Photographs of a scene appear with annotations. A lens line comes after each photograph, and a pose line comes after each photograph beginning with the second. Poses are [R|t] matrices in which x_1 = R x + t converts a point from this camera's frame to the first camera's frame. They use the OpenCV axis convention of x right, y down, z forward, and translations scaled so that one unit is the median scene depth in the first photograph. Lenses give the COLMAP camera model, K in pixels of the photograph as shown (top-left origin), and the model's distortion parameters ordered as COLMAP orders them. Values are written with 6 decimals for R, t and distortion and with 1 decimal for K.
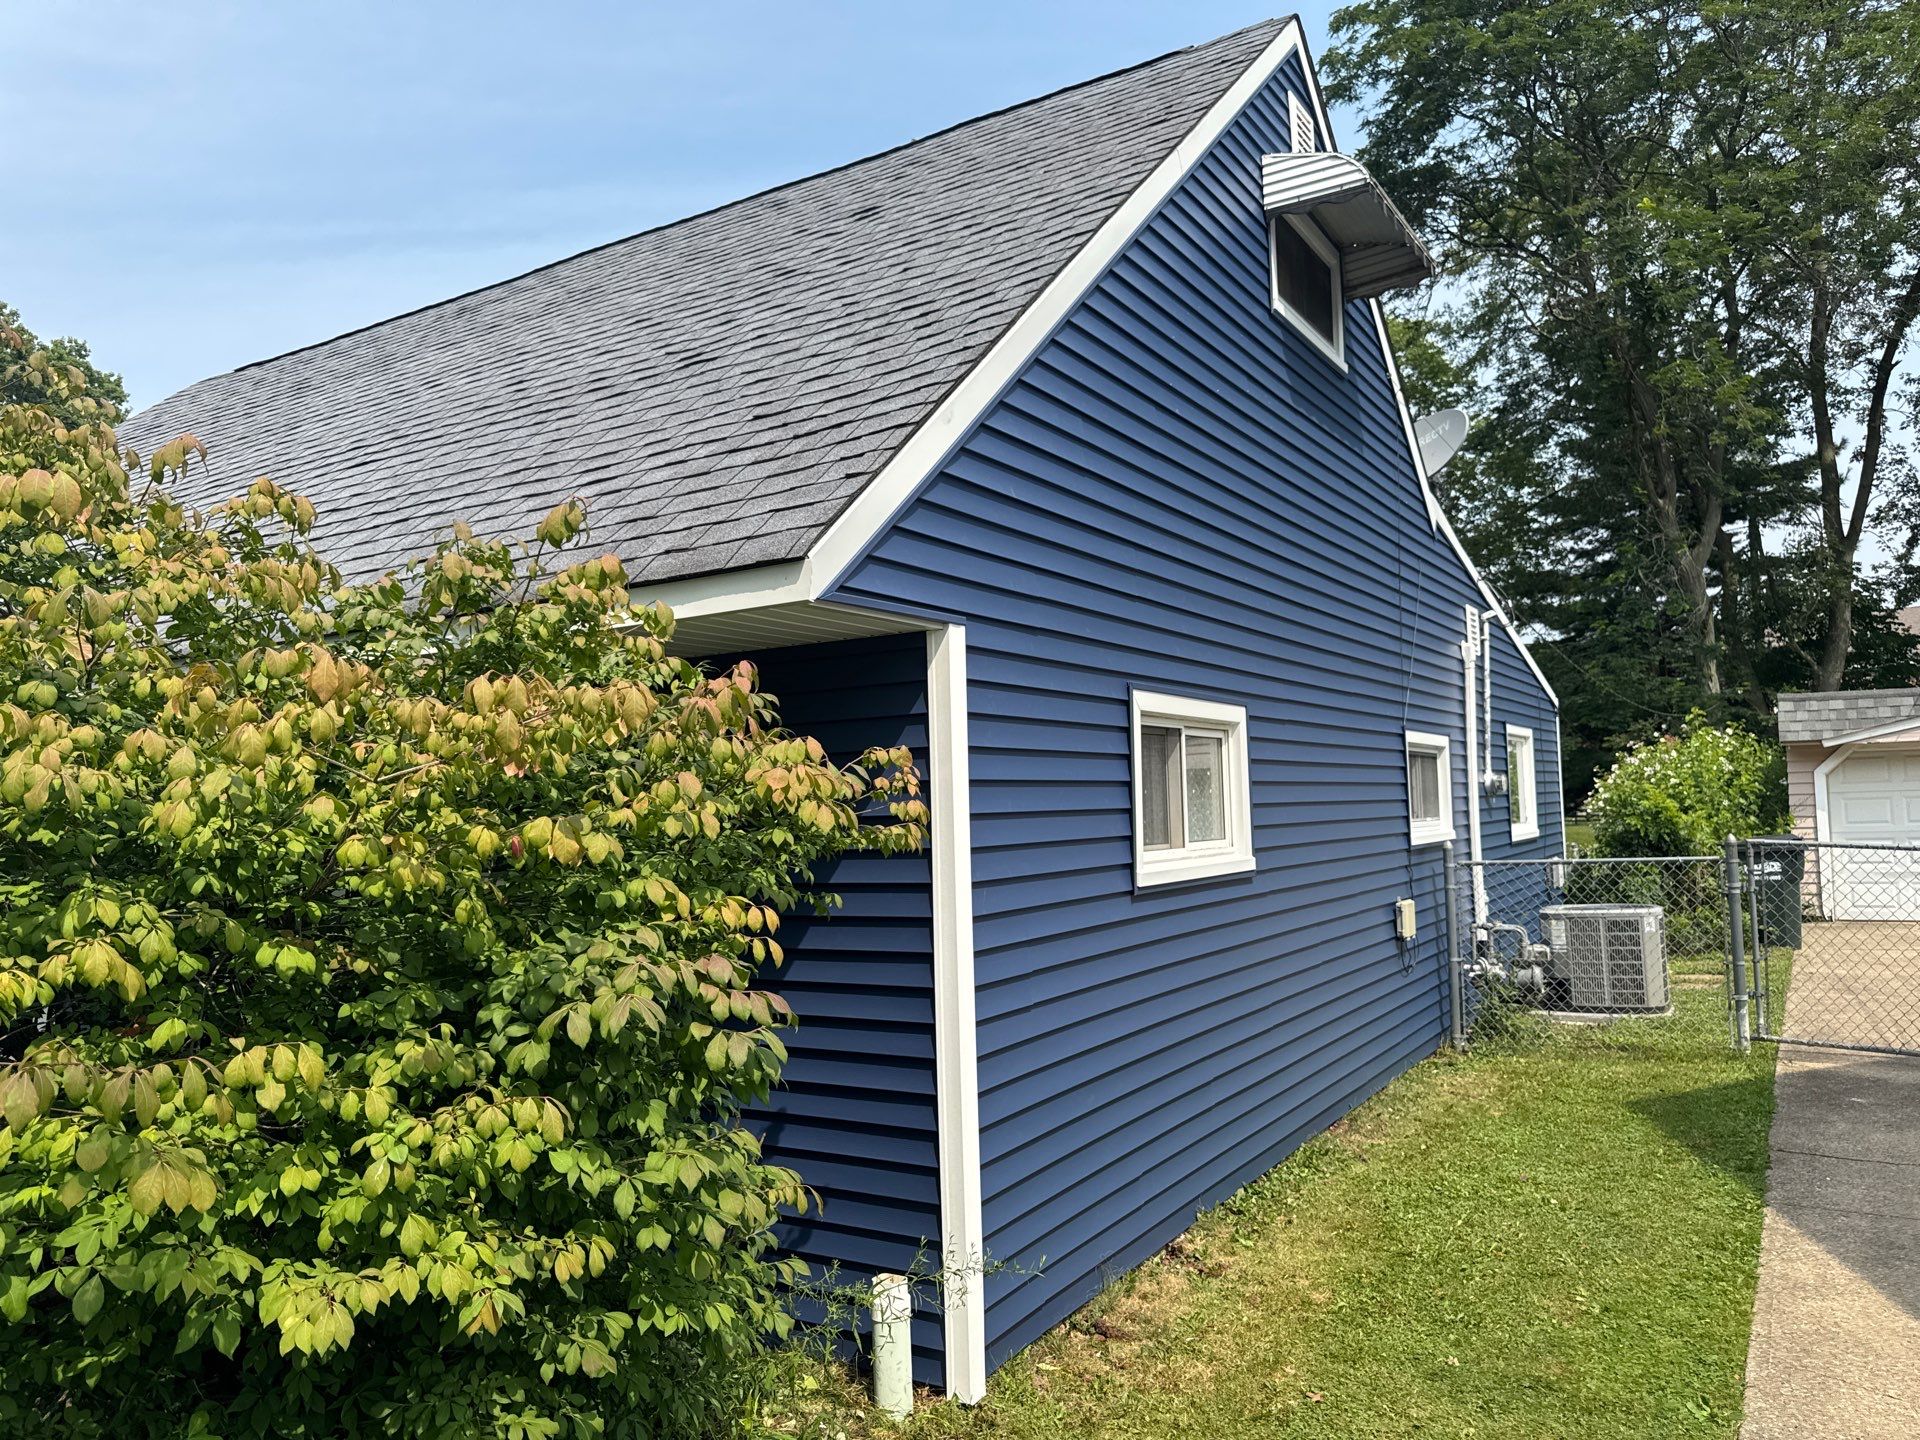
lens RADIAL K [[1397.2, 0, 961.9], [0, 1397.2, 711.9], [0, 0, 1]] dist [0.040742, -0.046081]
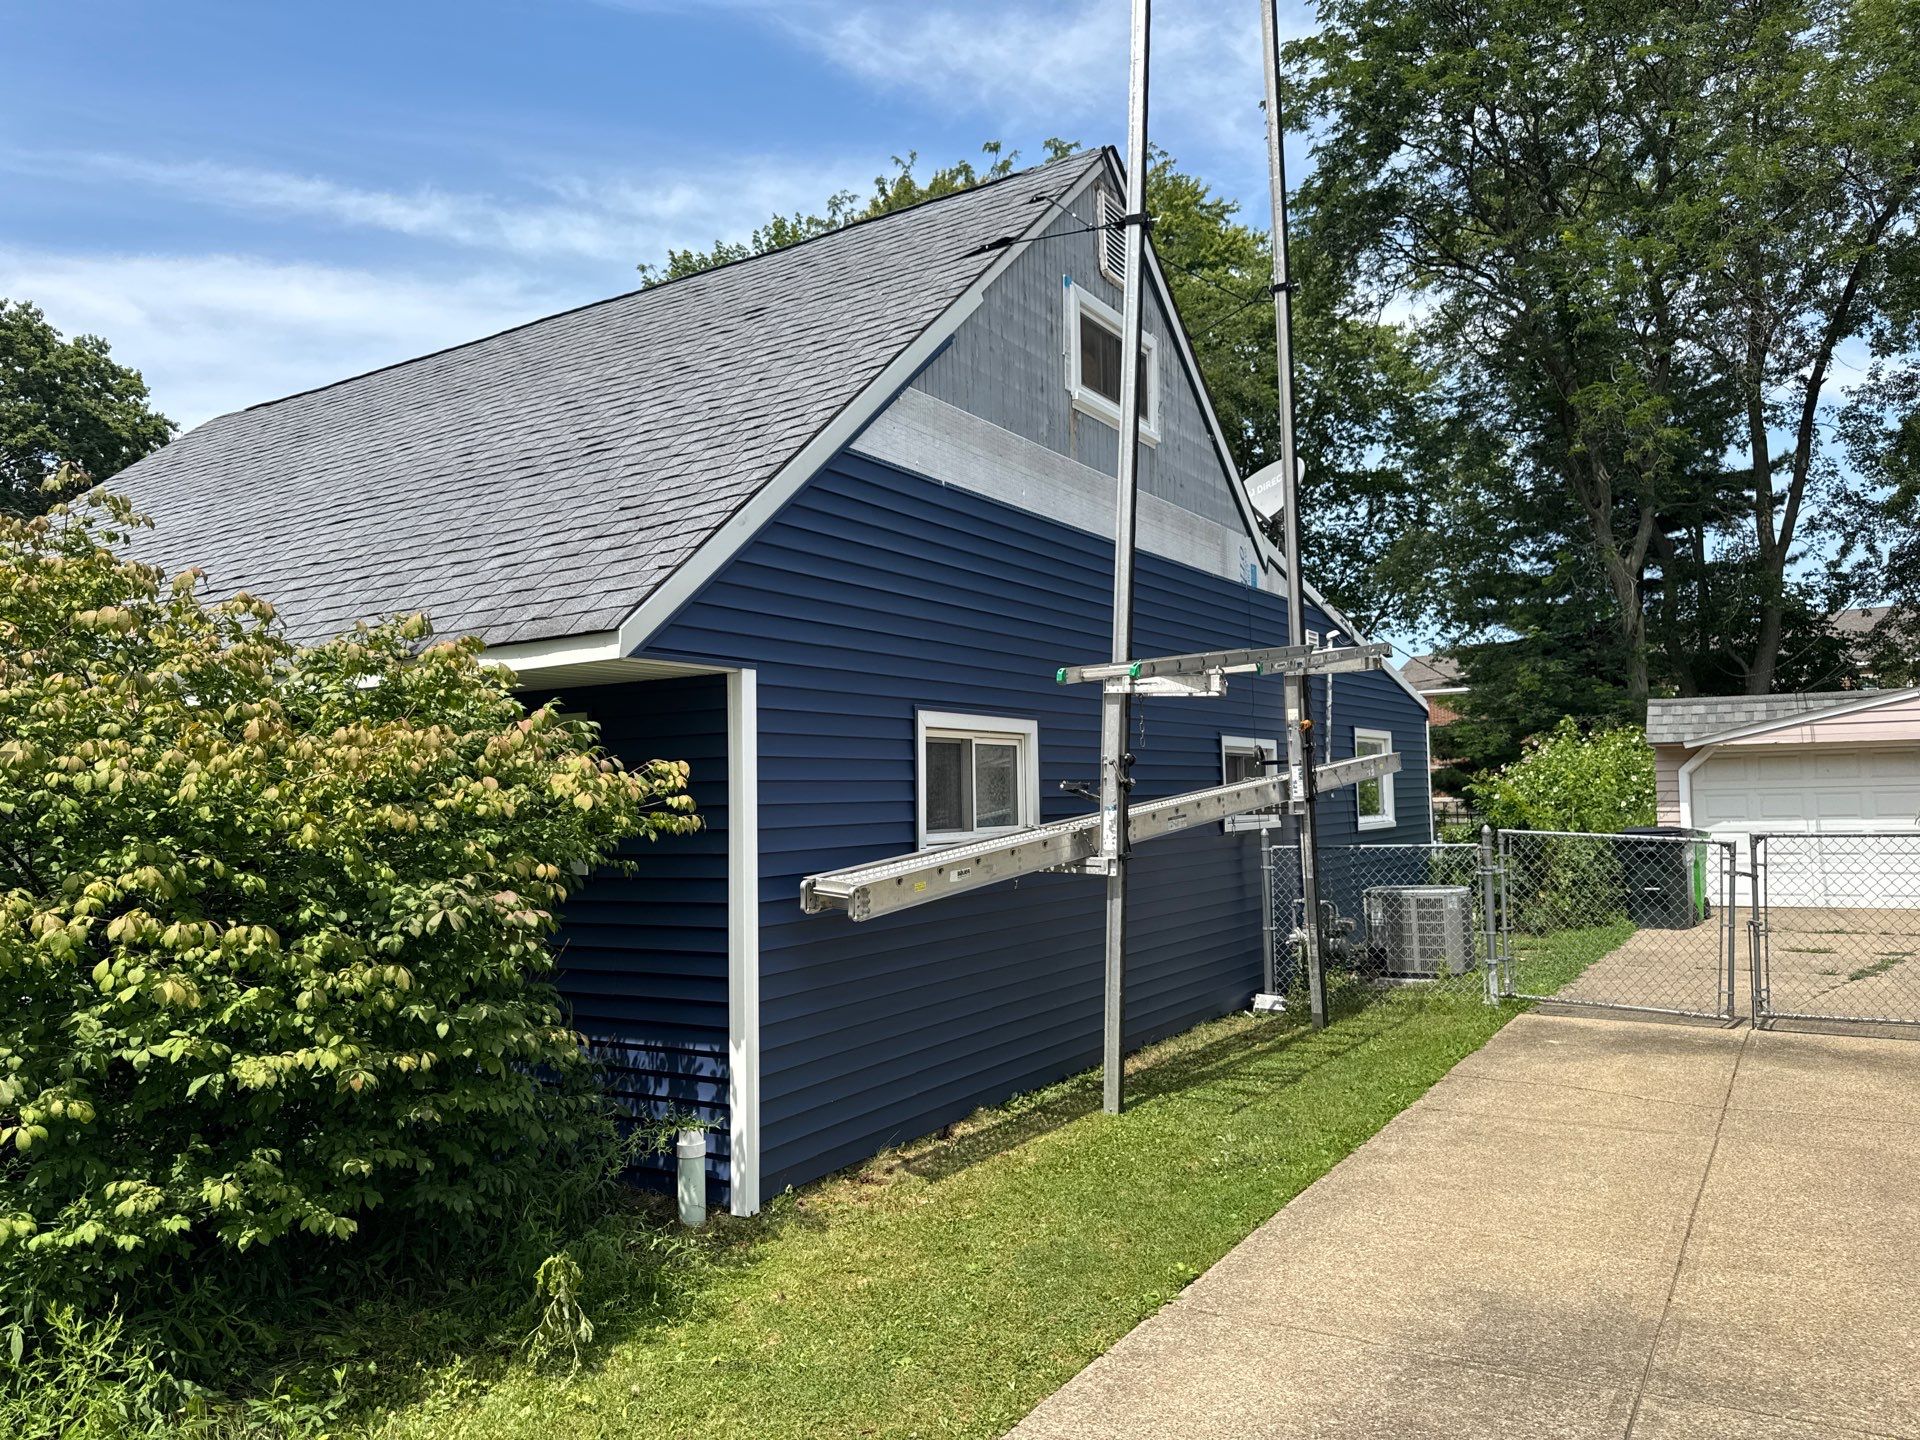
lens RADIAL K [[1397.2, 0, 952.4], [0, 1397.2, 708.1], [0, 0, 1]] dist [0.040742, -0.046081]
pose [[0.999839, 0.008193, -0.015944, 0.138928], [-0.008090, 0.999946, 0.006510, -0.021314], [0.015997, -0.006380, 0.999852, -0.245467]]
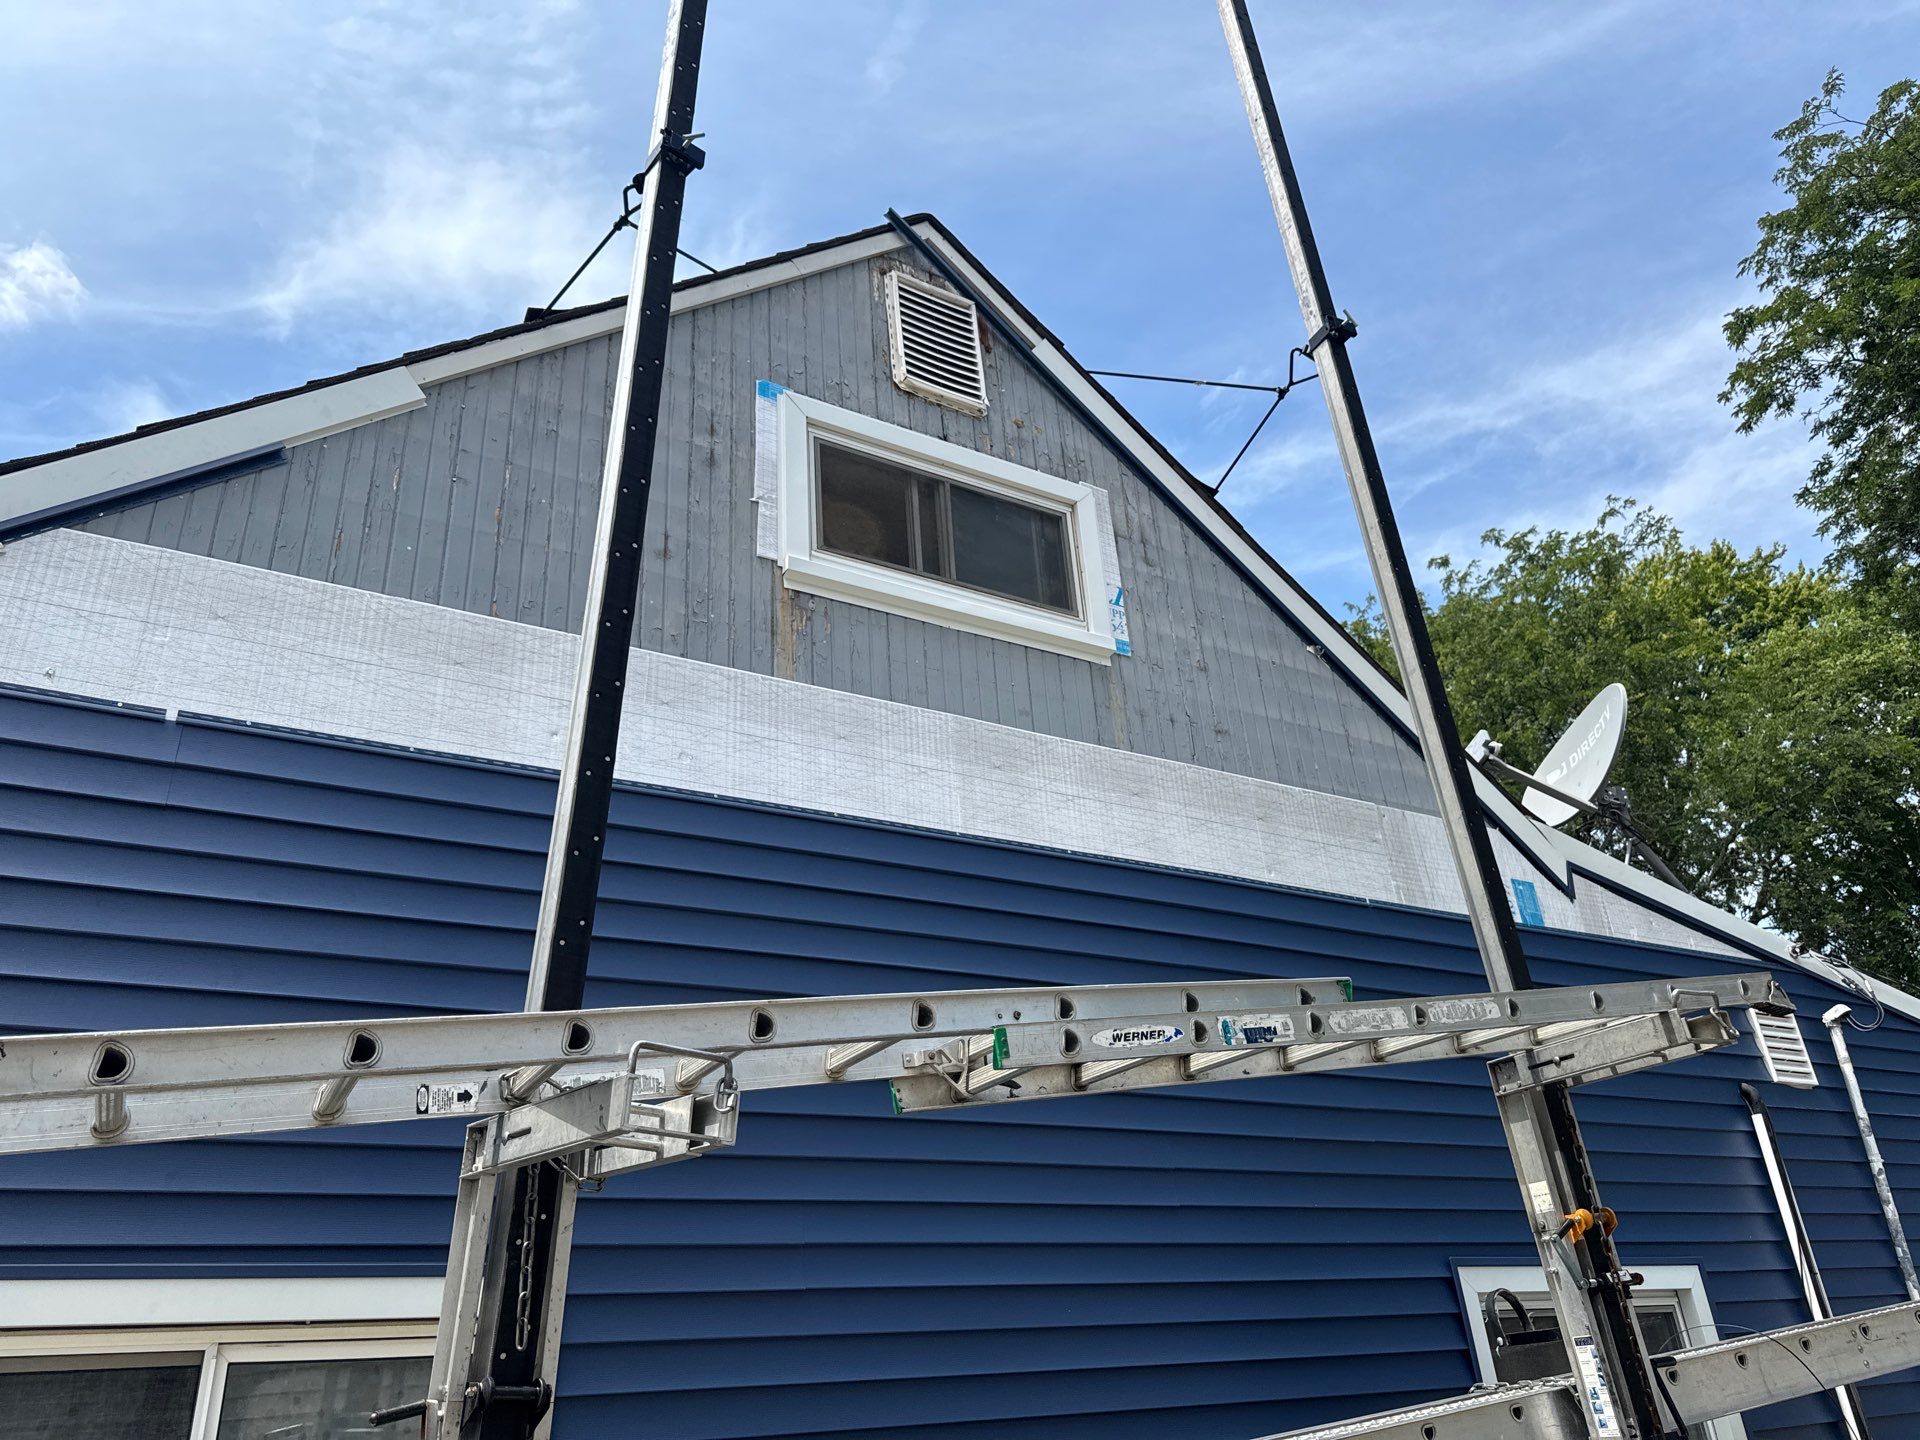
lens RADIAL K [[1397.2, 0, 918.3], [0, 1397.2, 667.9], [0, 0, 1]] dist [0.040742, -0.046081]
pose [[0.871458, -0.262735, -0.414163, 0.539366], [0.075333, 0.906102, -0.416298, 0.018371], [0.484650, 0.331587, 0.809423, 0.562569]]
